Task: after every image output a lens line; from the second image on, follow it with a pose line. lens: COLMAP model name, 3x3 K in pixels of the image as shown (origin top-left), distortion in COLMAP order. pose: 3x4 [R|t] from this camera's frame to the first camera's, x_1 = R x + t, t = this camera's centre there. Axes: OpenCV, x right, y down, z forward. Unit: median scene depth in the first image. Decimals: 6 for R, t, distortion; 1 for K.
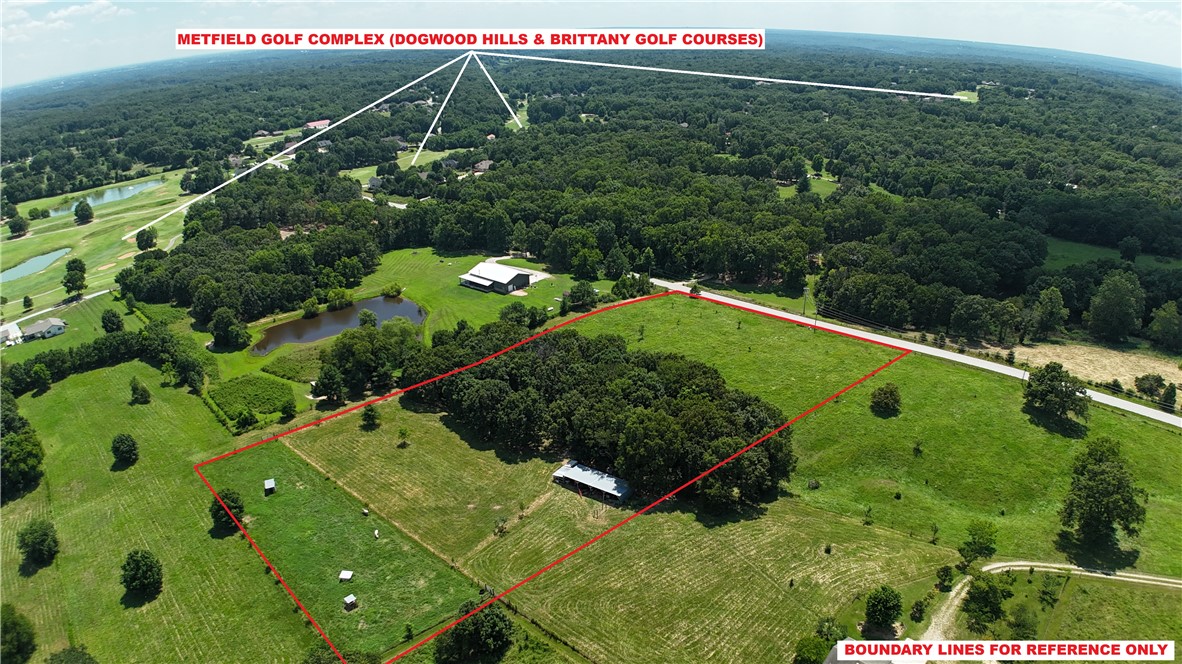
lens RADIAL K [[721.8, 0, 603.6], [0, 721.8, 337.5], [0, 0, 1]] dist [-0.167860, 0.001371]
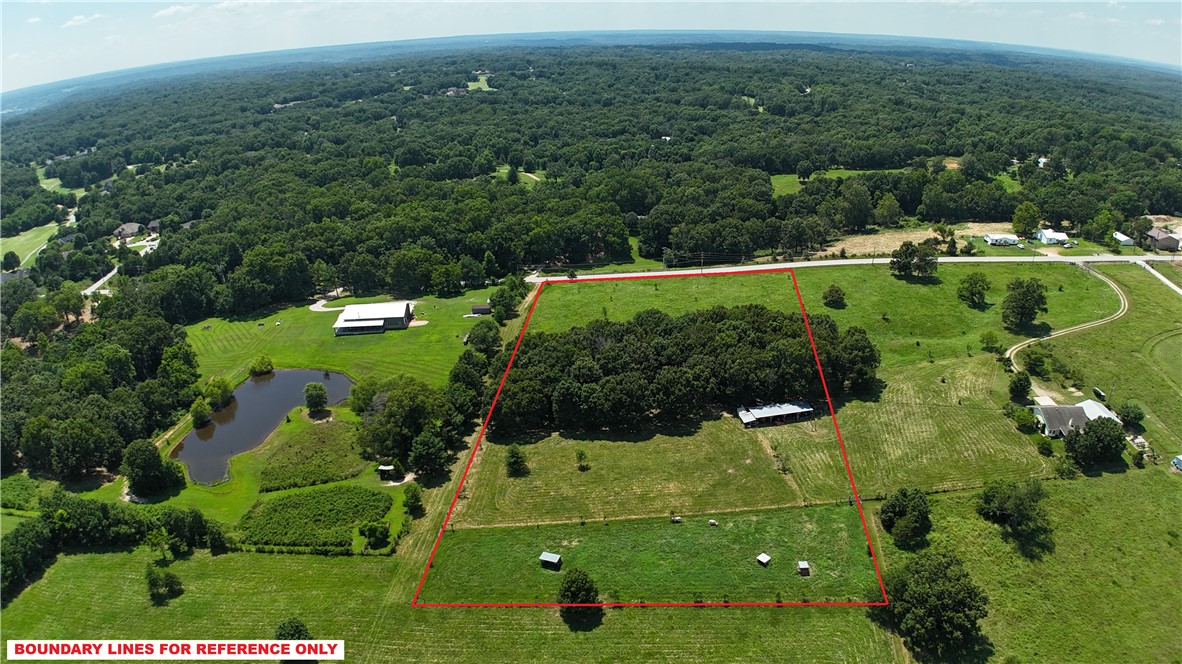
lens RADIAL K [[700.0, 0, 591.0], [0, 700.0, 332.0], [0, 0, 1]] dist [-0.159031, 0.000103]
pose [[0.739398, -0.279755, 0.612396, -0.678437], [0.287899, 0.953607, 0.088022, -0.087170], [-0.608609, 0.111225, 0.785636, 0.202339]]
